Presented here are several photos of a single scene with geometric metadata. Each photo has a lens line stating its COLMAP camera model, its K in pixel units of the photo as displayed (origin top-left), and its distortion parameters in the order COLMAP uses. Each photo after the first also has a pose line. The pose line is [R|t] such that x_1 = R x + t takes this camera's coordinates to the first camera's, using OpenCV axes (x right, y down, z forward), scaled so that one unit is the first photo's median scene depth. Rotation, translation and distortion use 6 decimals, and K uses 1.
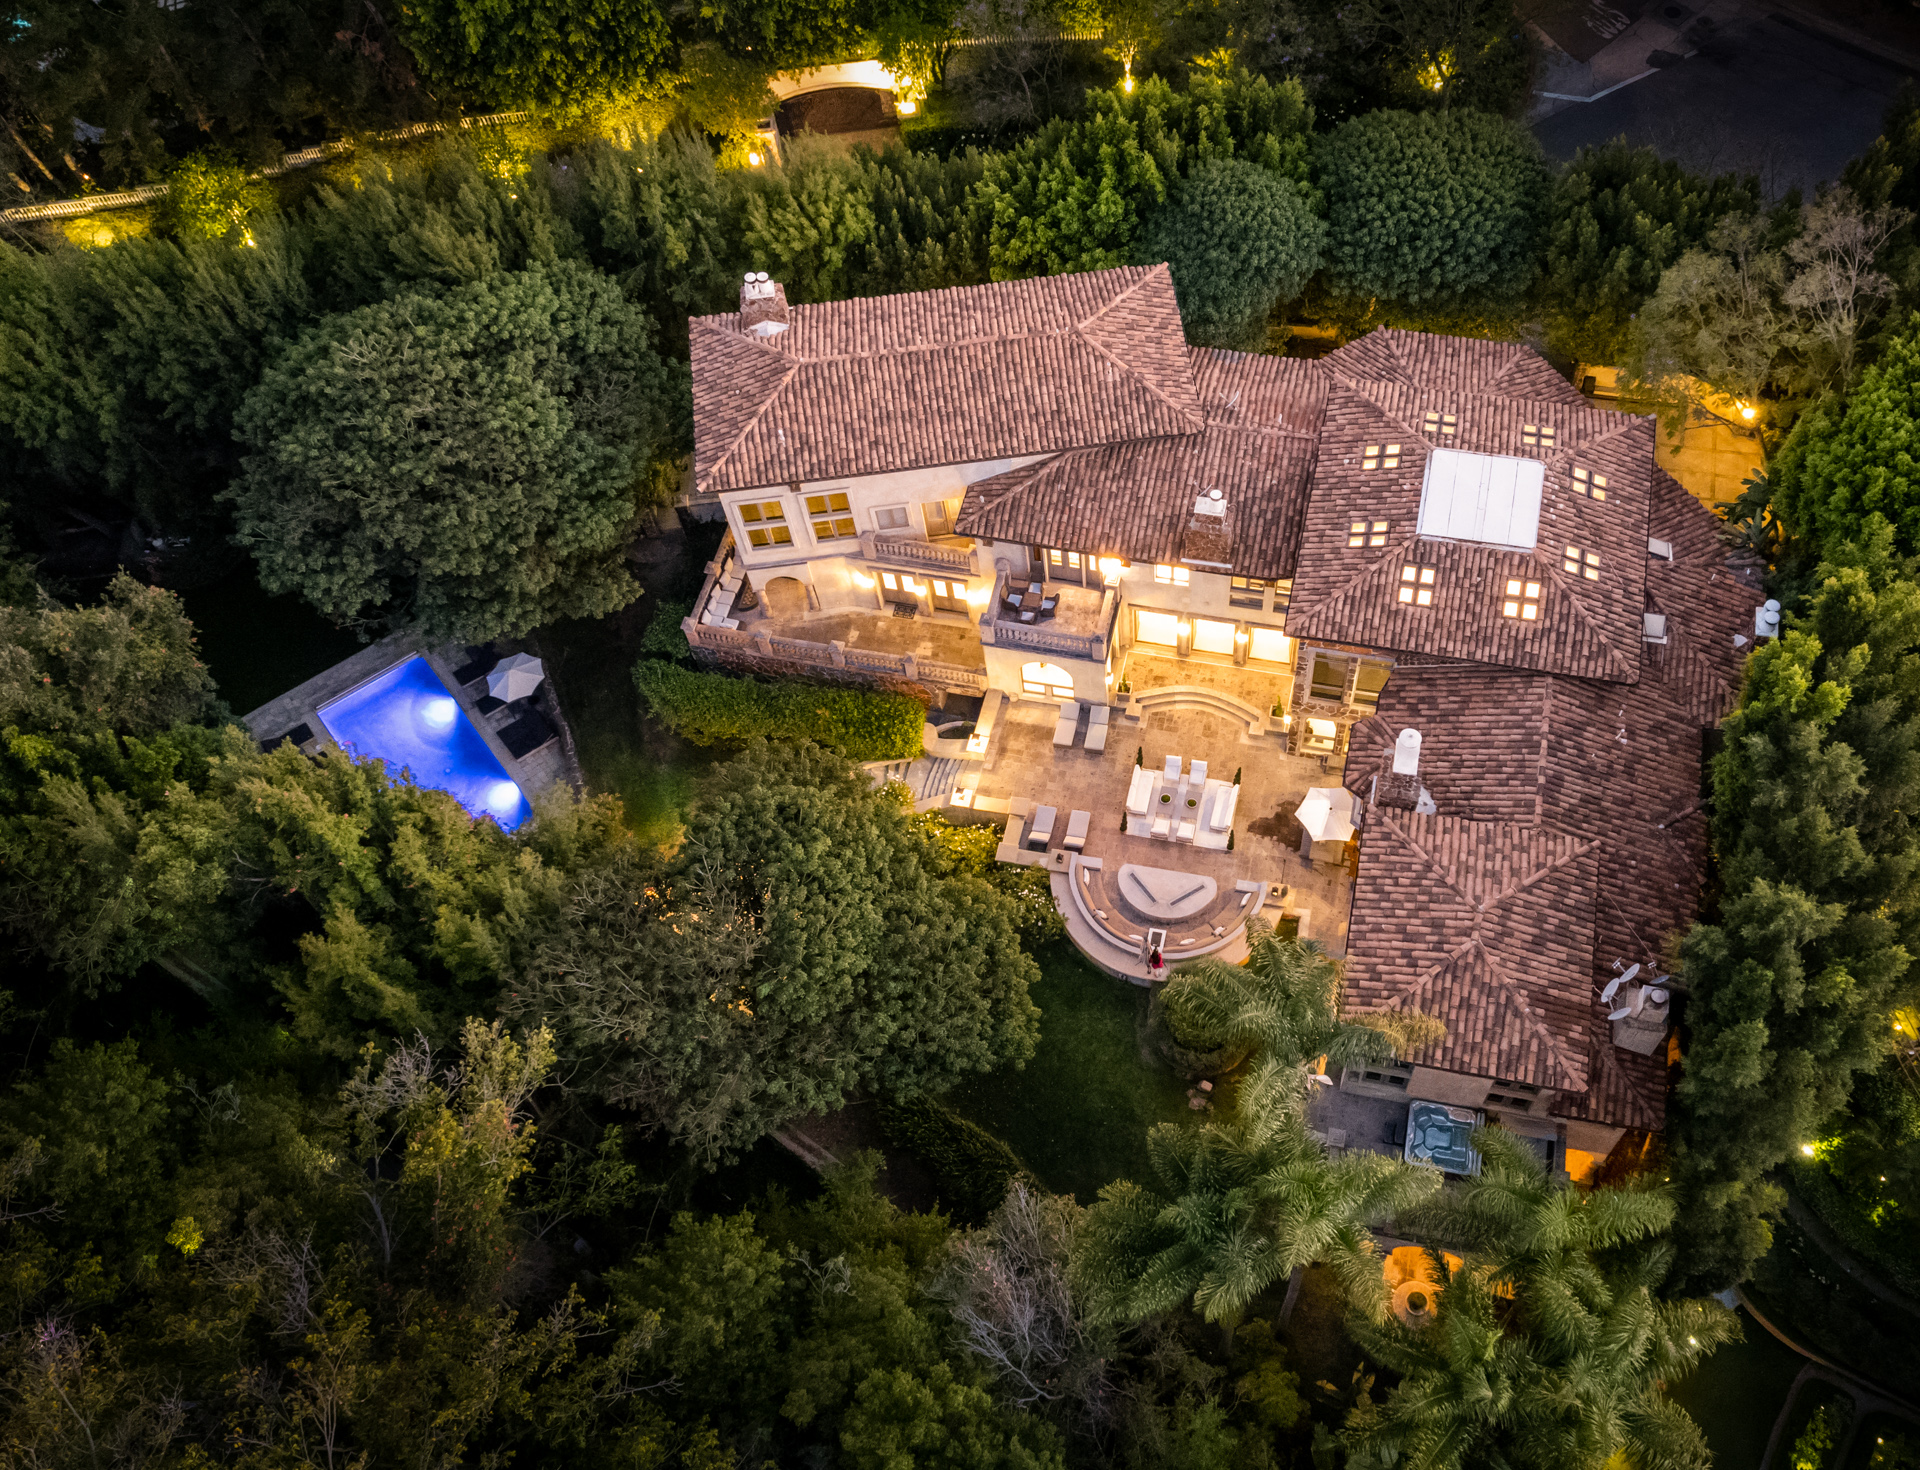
lens RADIAL K [[1671.0, 0, 1118.6], [0, 1671.0, 741.9], [0, 0, 1]] dist [0.119470, -0.001639]
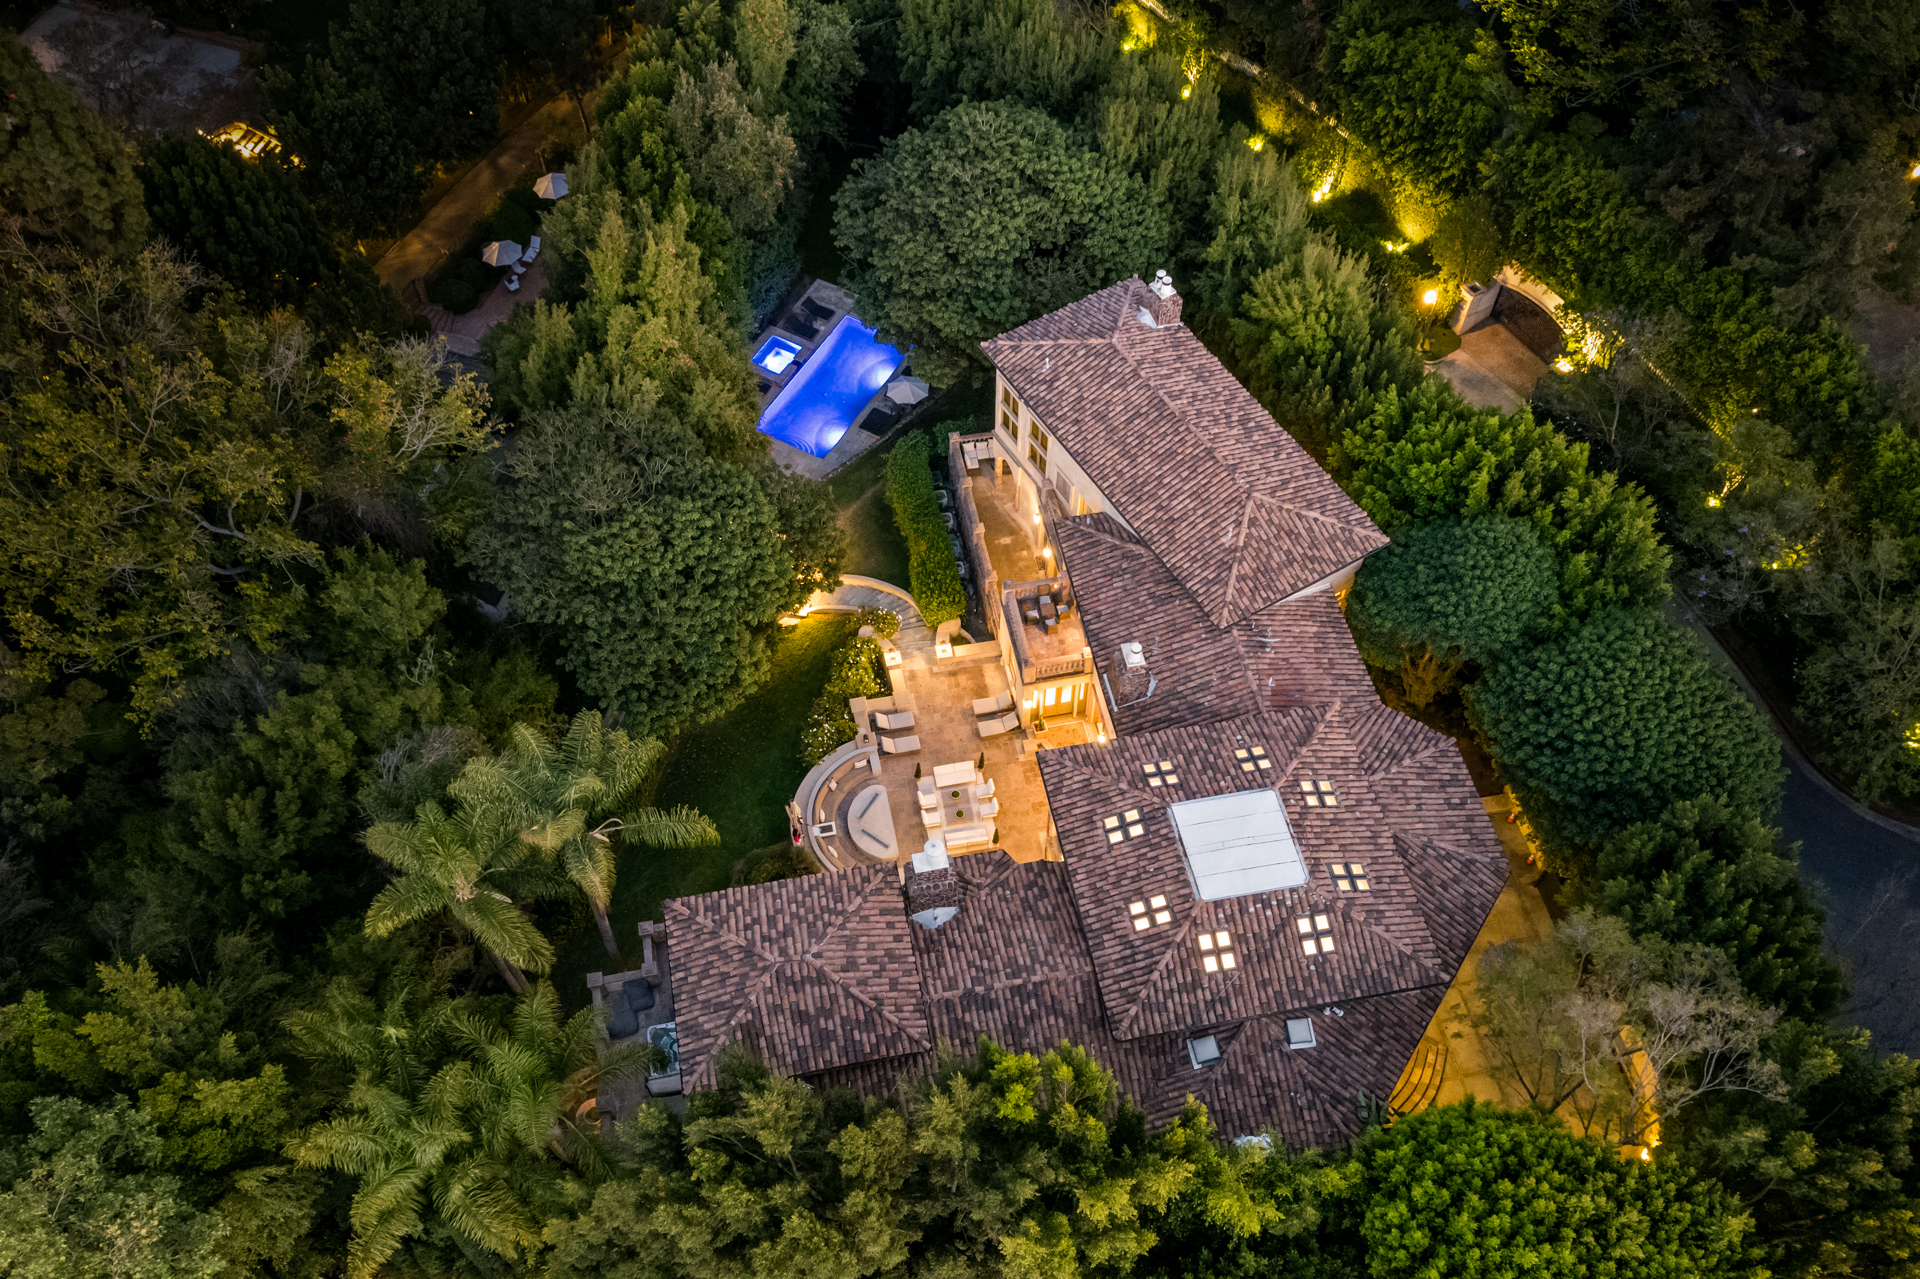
lens RADIAL K [[1442.7, 0, 963.4], [0, 1442.7, 778.3], [0, 0, 1]] dist [0.084343, 0.000362]
pose [[0.381441, 0.803957, -0.456242, 0.490242], [-0.798329, 0.535322, 0.275865, -0.258777], [0.466020, 0.259005, 0.846015, 0.158398]]
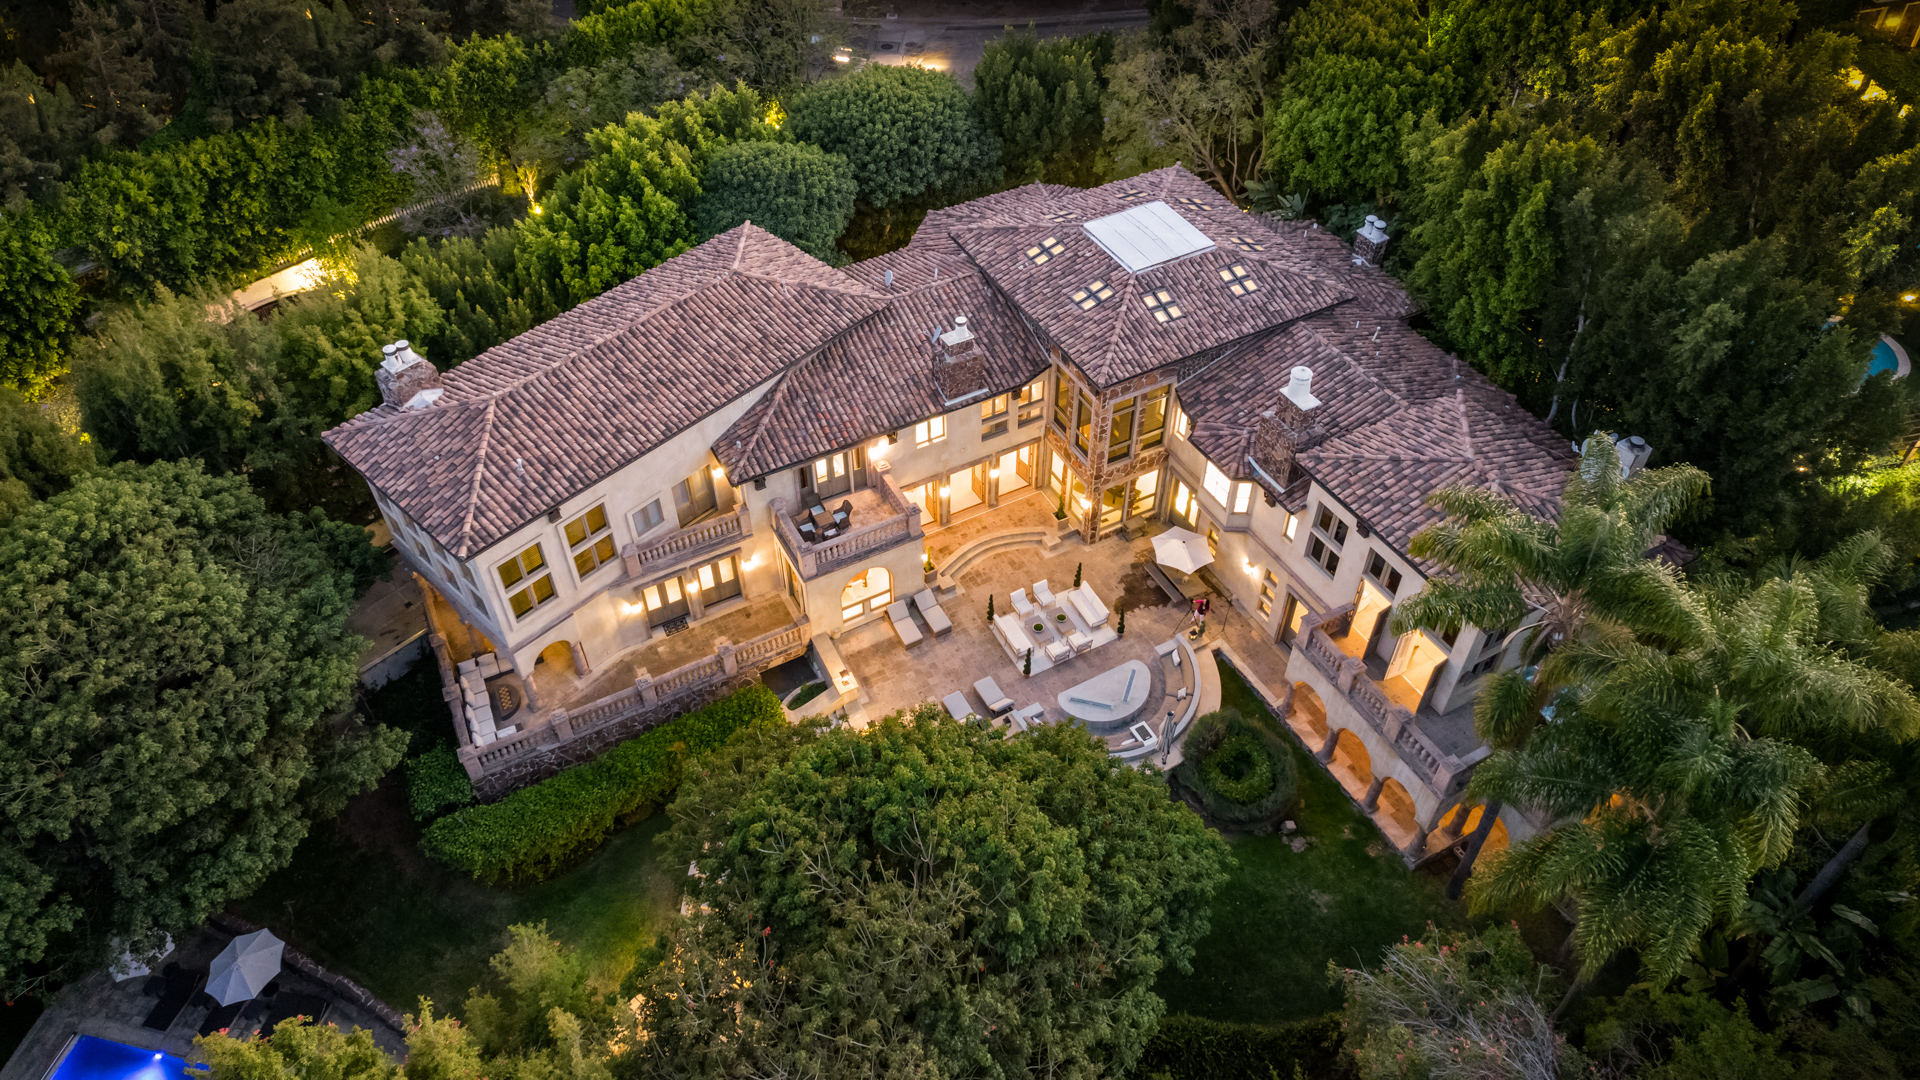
lens RADIAL K [[1210.5, 0, 952.5], [0, 1210.5, 446.6], [0, 0, 1]] dist [0.095867, -0.062199]
pose [[0.776607, -0.409025, 0.479145, -0.323181], [0.536950, 0.827548, -0.163858, 0.036839], [-0.329493, 0.384531, 0.862305, 0.361312]]
